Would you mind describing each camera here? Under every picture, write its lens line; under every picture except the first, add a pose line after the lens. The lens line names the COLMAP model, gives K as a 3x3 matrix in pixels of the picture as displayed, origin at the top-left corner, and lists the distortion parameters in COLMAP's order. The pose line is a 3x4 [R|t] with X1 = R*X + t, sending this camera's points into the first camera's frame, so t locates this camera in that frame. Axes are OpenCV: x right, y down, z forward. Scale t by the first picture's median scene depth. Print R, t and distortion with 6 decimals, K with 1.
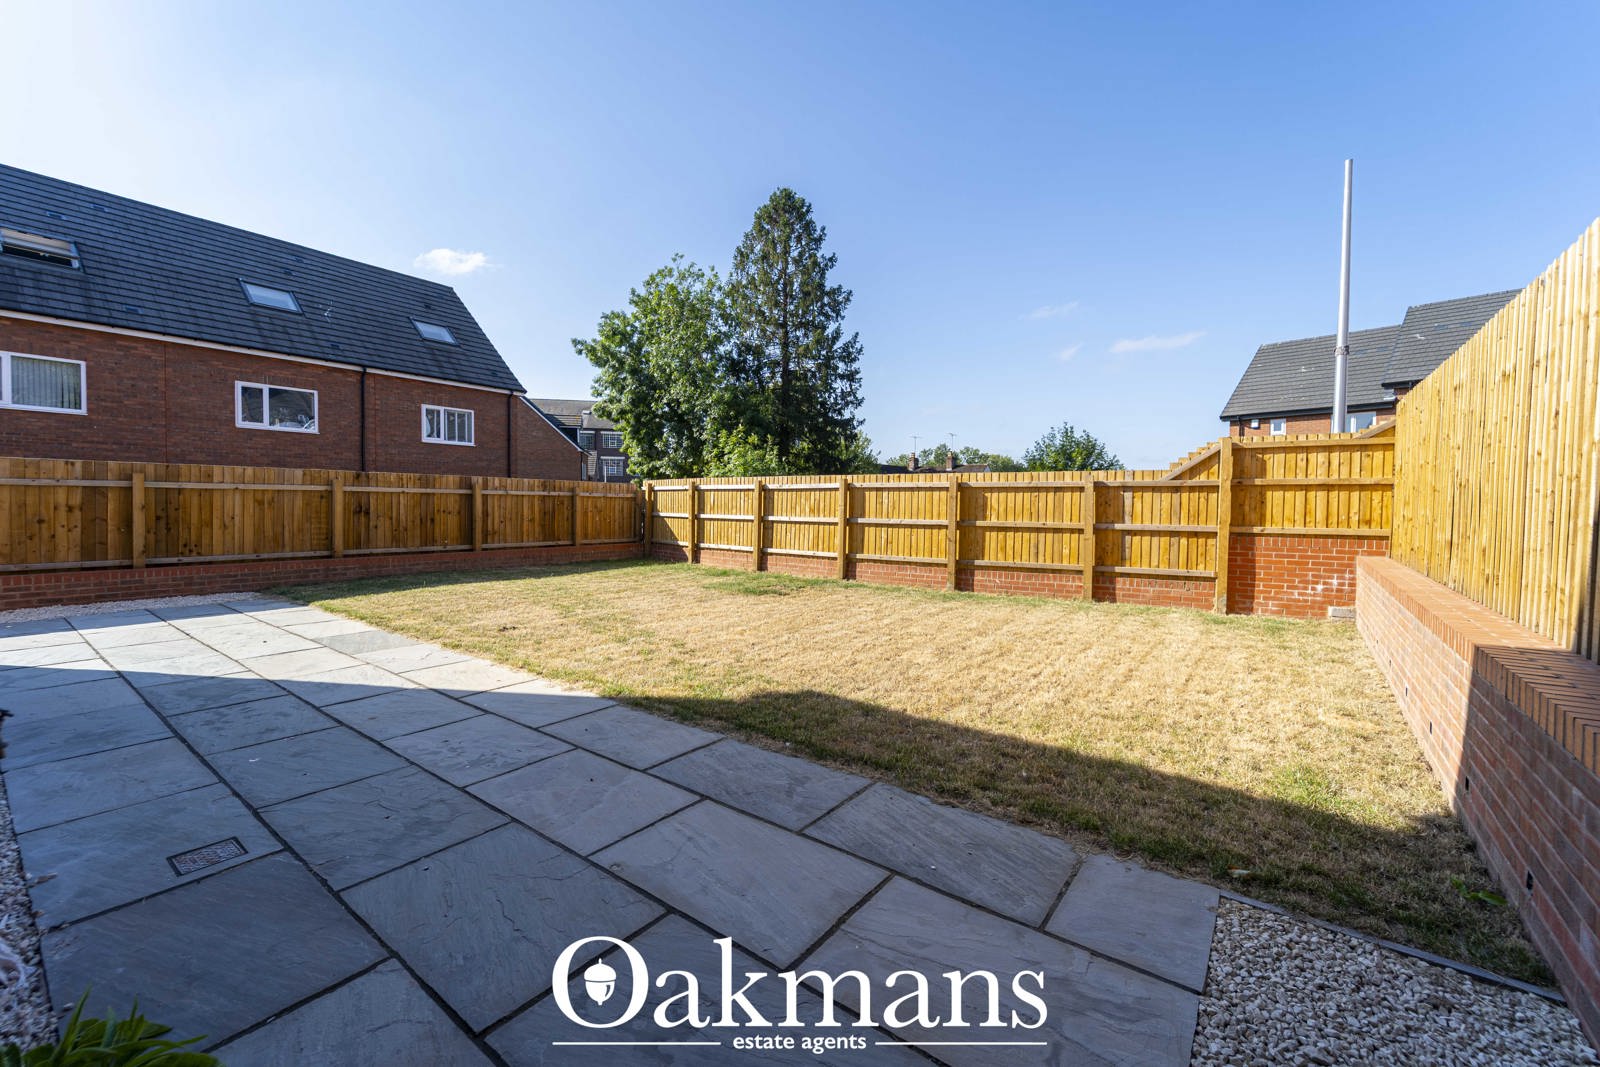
lens RADIAL K [[643.1, 0, 797.2], [0, 643.1, 528.4], [0, 0, 1]] dist [0.002725, -0.003088]
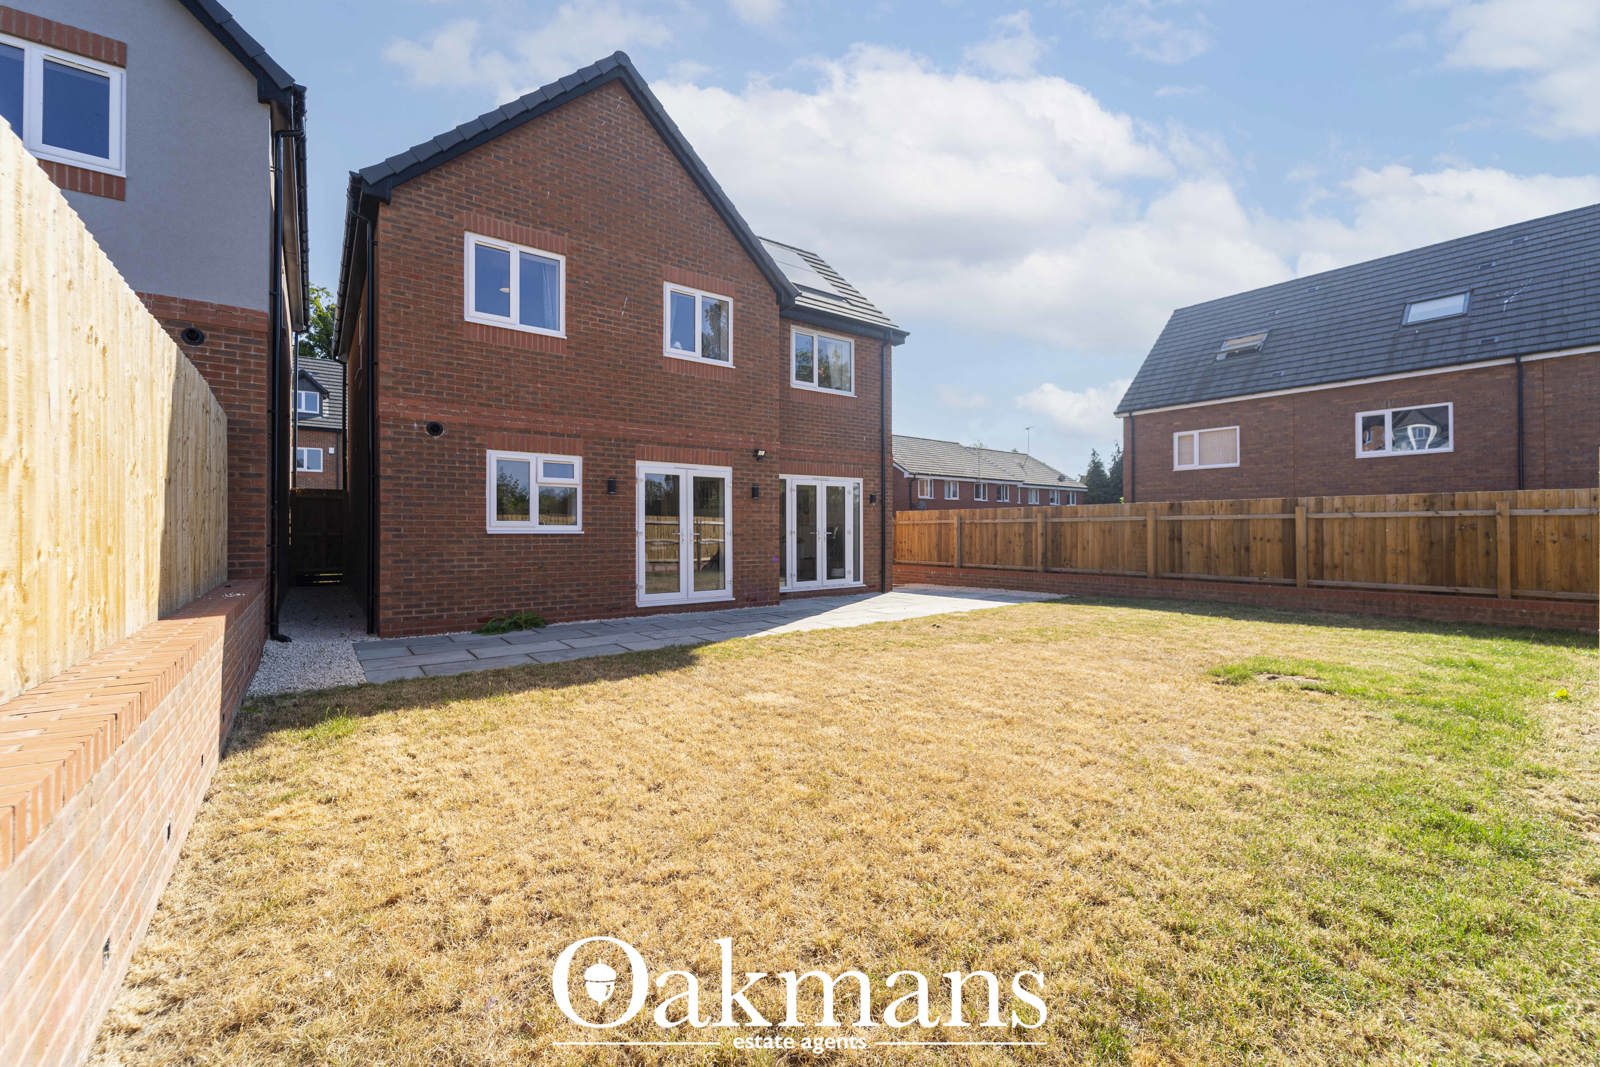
lens RADIAL K [[643.1, 0, 797.2], [0, 643.1, 528.4], [0, 0, 1]] dist [0.002725, -0.003088]
pose [[-0.274365, -0.014423, -0.961517, 0.438461], [-0.035797, 0.999348, -0.004776, -0.011832], [0.960959, 0.033109, -0.274703, 0.541666]]
